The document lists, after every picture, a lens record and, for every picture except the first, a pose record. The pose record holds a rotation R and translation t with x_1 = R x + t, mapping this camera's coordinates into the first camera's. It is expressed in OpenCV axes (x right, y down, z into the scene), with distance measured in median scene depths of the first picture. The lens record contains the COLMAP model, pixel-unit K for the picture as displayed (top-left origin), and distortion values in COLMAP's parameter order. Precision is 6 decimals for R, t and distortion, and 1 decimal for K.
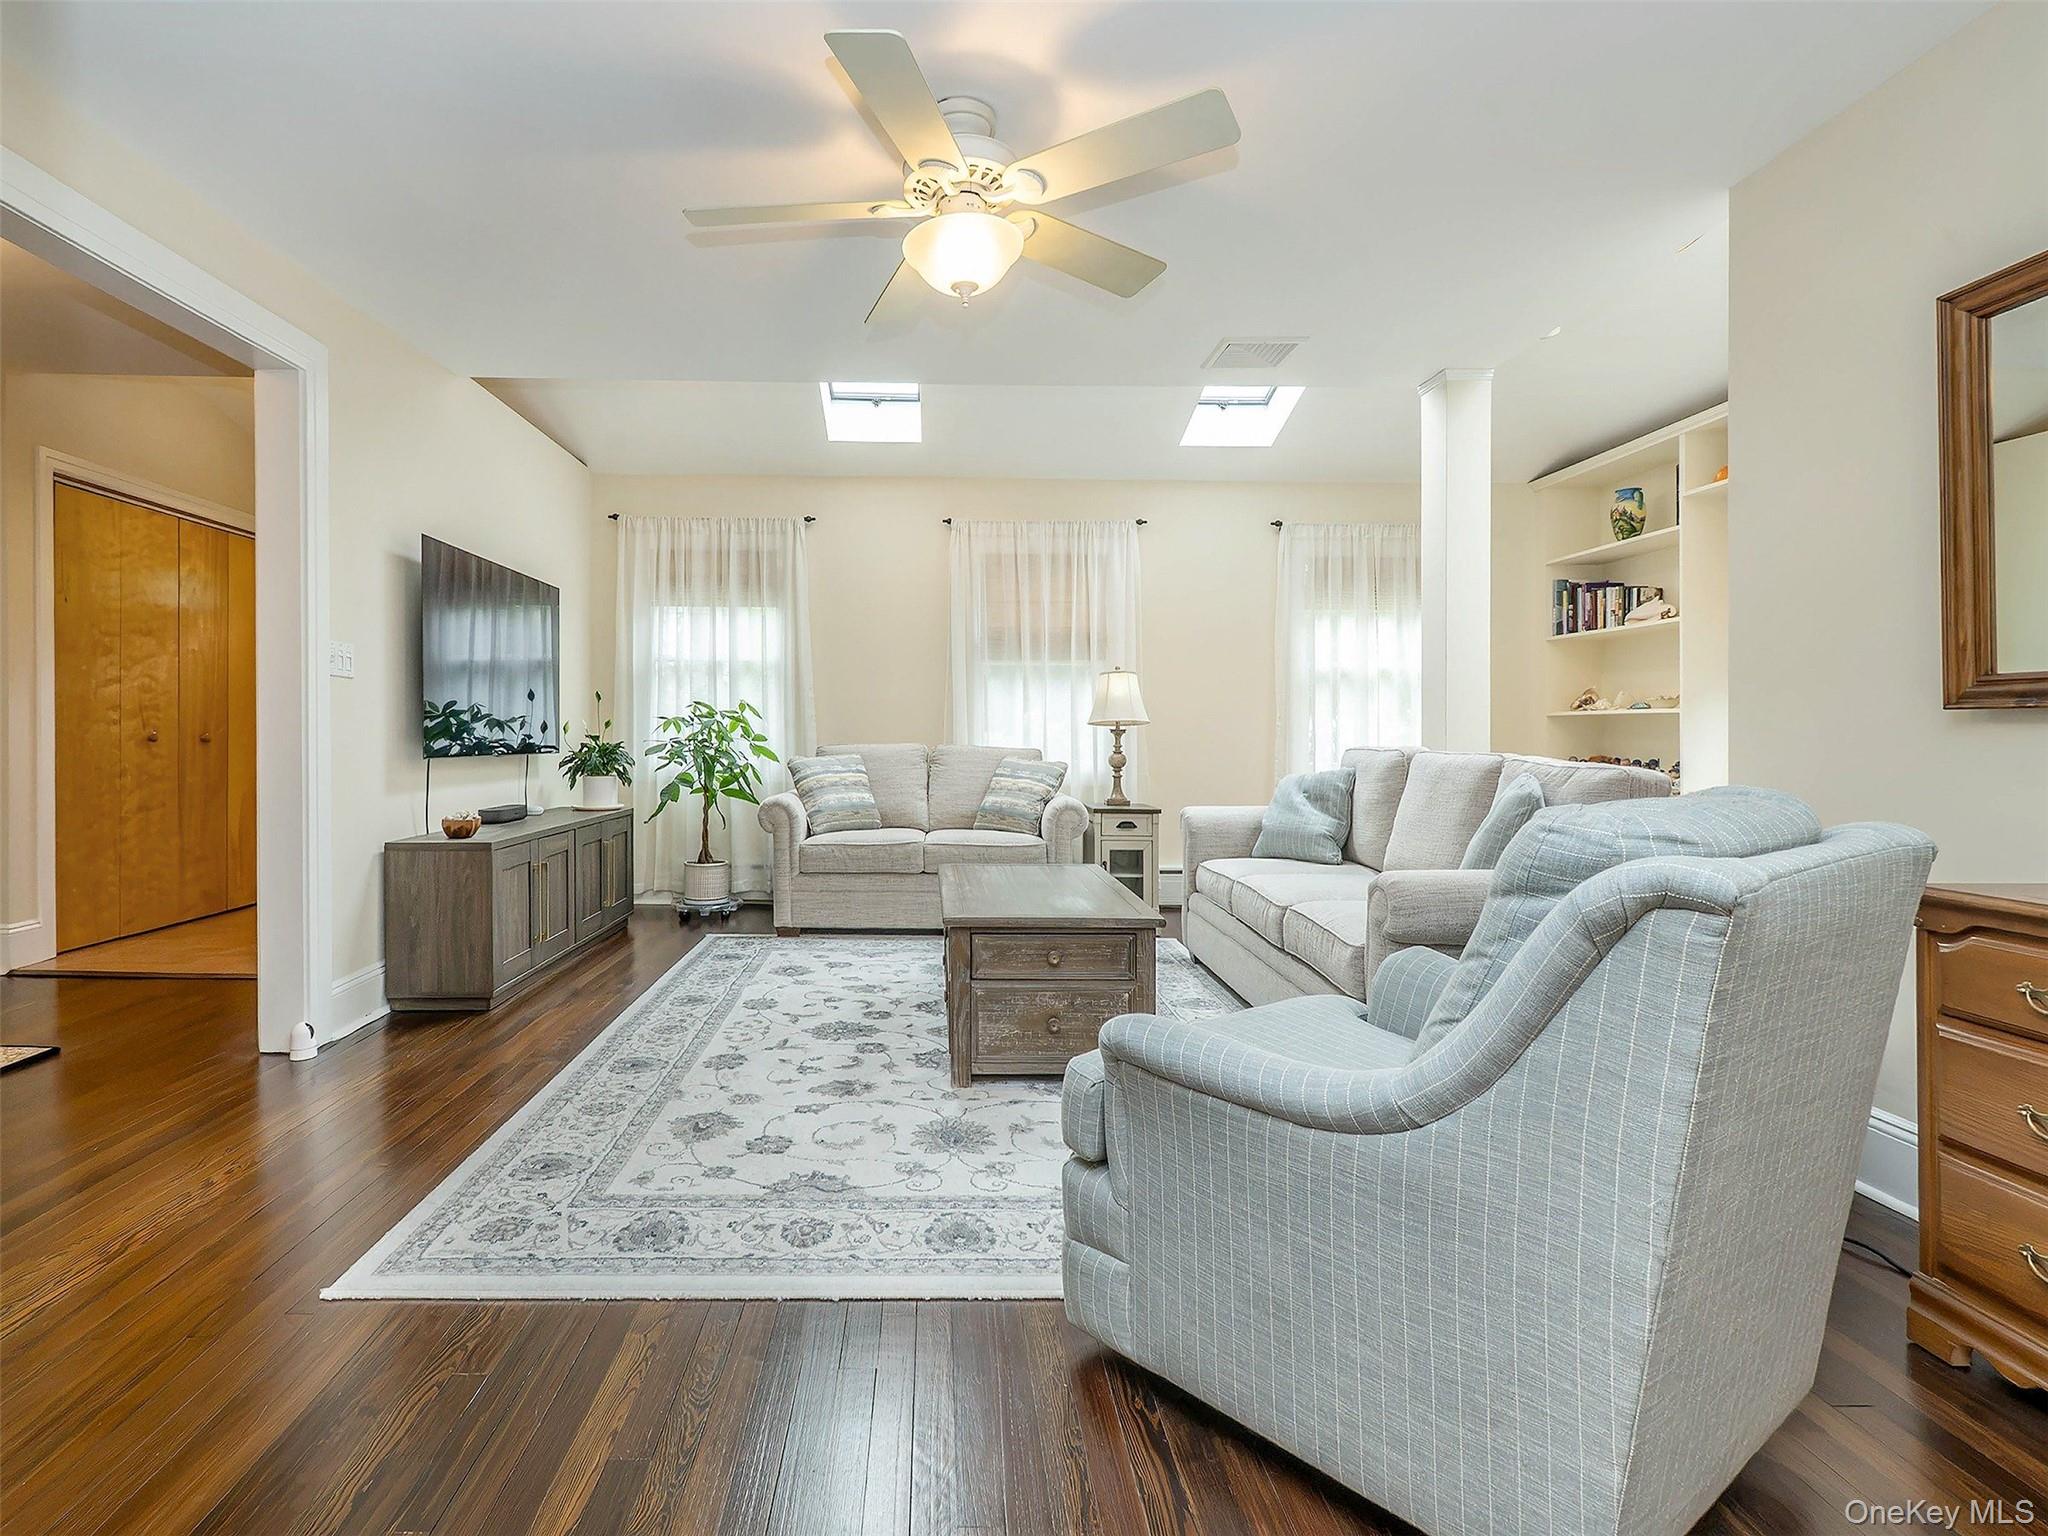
lens RADIAL K [[1091.6, 0, 914.7], [0, 1091.6, 732.1], [0, 0, 1]] dist [-0.023542, -0.002715]
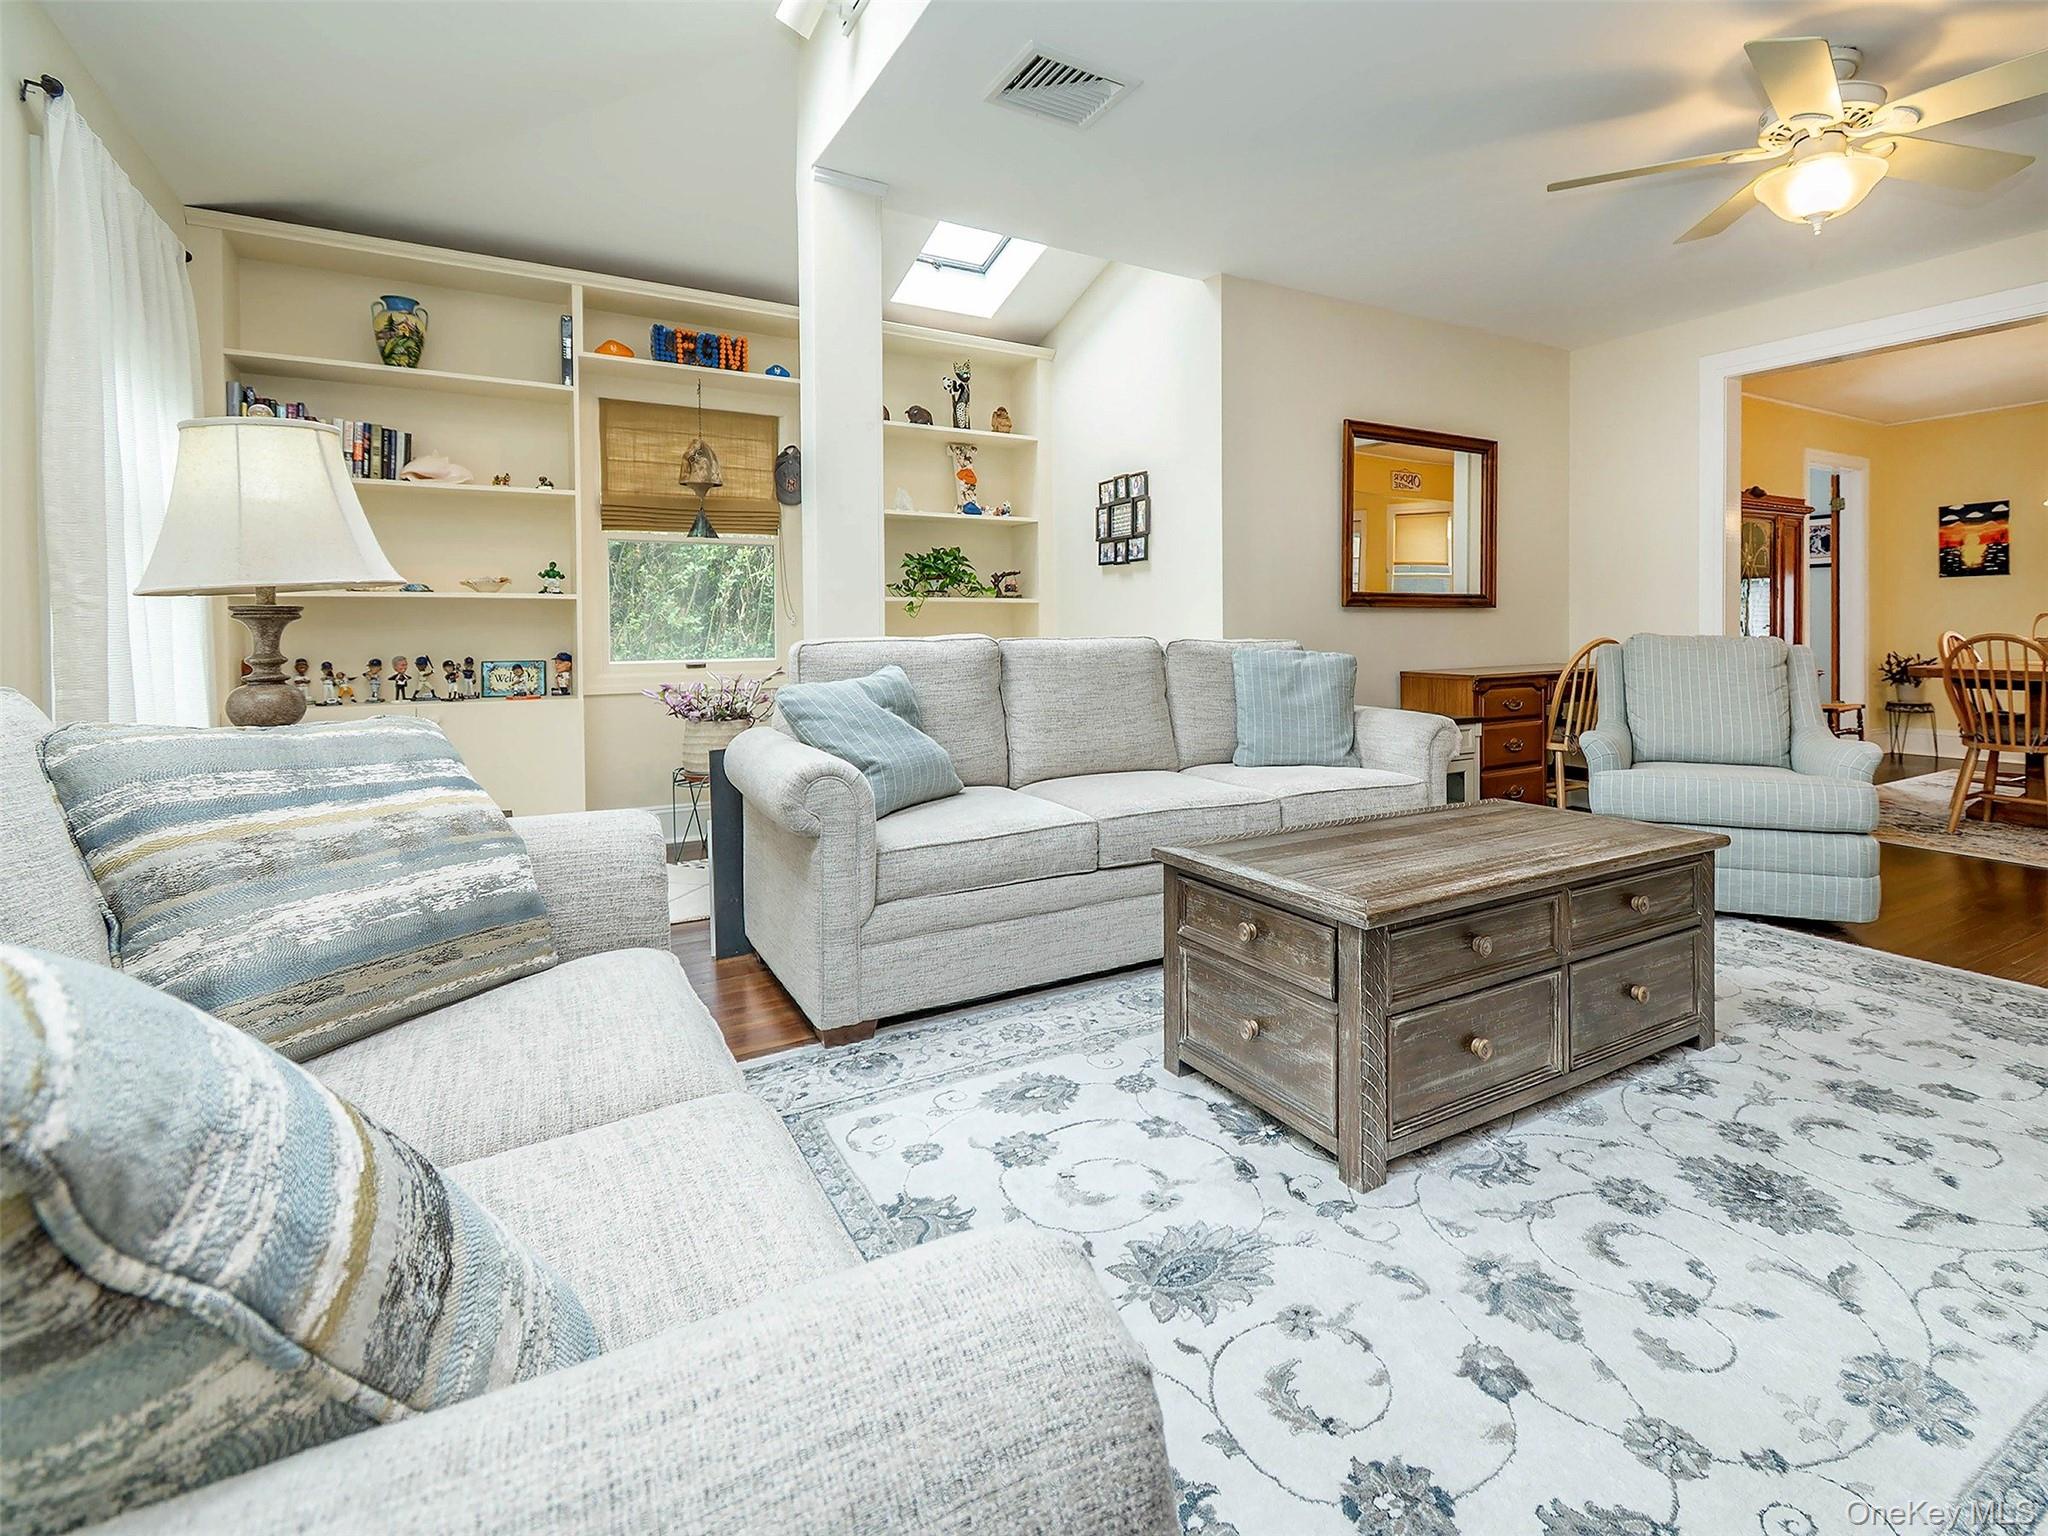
lens RADIAL K [[1012.7, 0, 1099.3], [0, 1012.7, 649.1], [0, 0, 1]] dist [0.005429, 0.001117]
pose [[-0.545958, -0.015656, 0.837666, -0.242106], [0.007265, 0.999699, 0.023419, 0.005071], [-0.837781, 0.018871, -0.545680, 1.252342]]
